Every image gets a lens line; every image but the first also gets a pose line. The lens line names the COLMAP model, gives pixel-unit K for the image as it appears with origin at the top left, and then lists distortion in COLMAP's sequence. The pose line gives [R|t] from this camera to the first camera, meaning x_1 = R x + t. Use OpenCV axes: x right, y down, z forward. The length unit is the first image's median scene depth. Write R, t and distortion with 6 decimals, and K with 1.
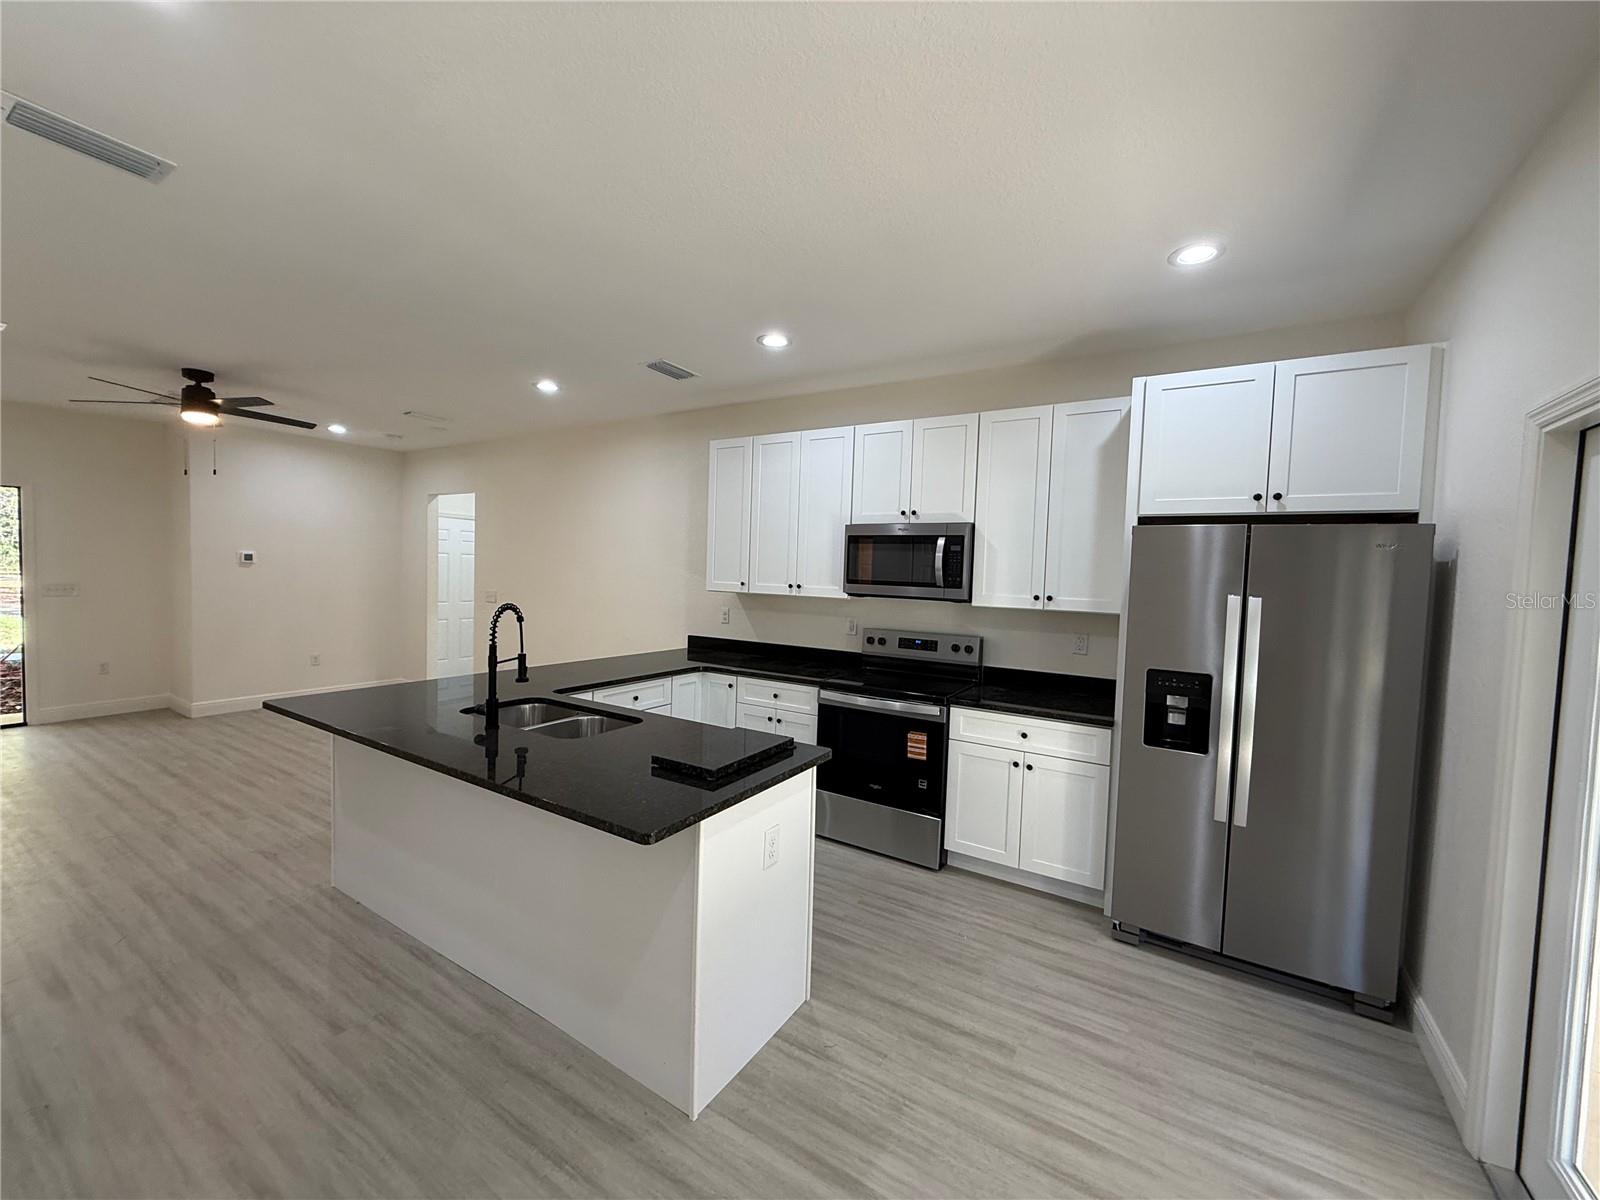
lens RADIAL K [[637.4, 0, 796.4], [0, 637.4, 596.6], [0, 0, 1]] dist [-0.003503, -0.000553]
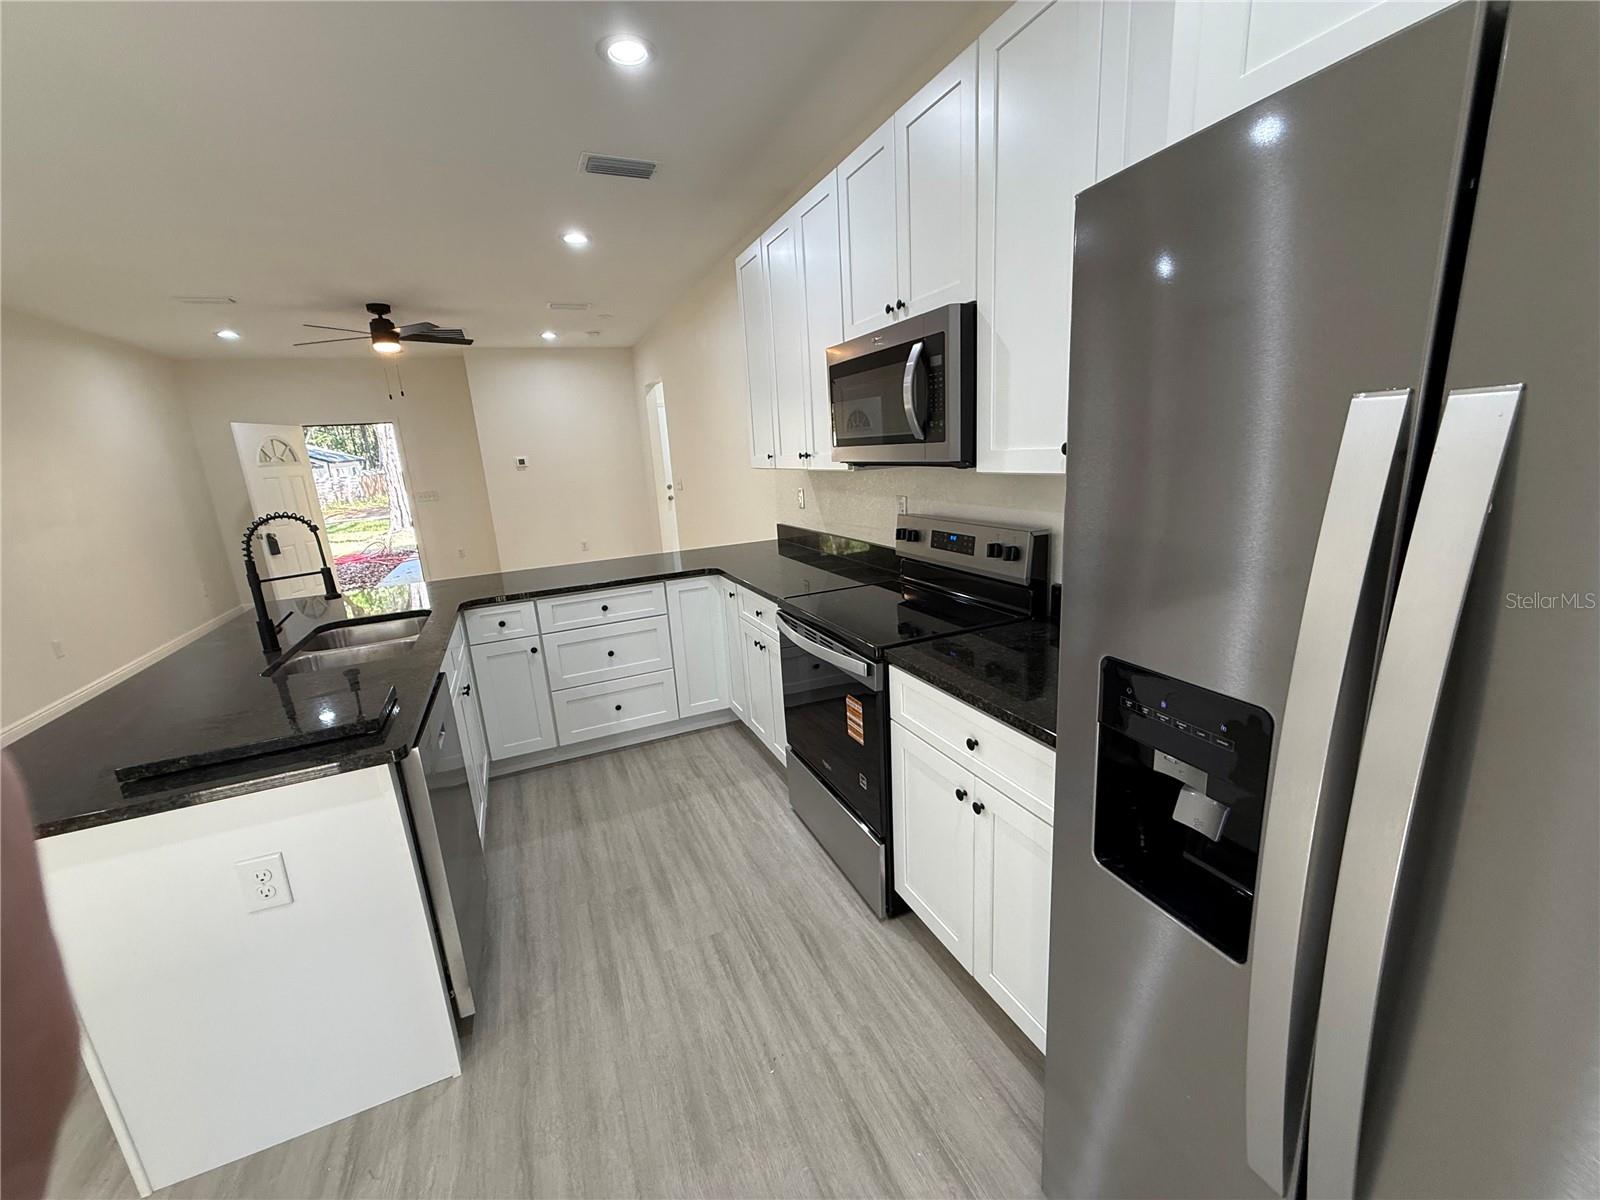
lens RADIAL K [[637.4, 0, 796.4], [0, 637.4, 597.8], [0, 0, 1]] dist [-0.003503, -0.000553]
pose [[0.826346, 0.048586, -0.561062, 0.426329], [0.064809, 0.981448, 0.180442, 0.010383], [0.559421, -0.185469, 0.807867, 0.458350]]
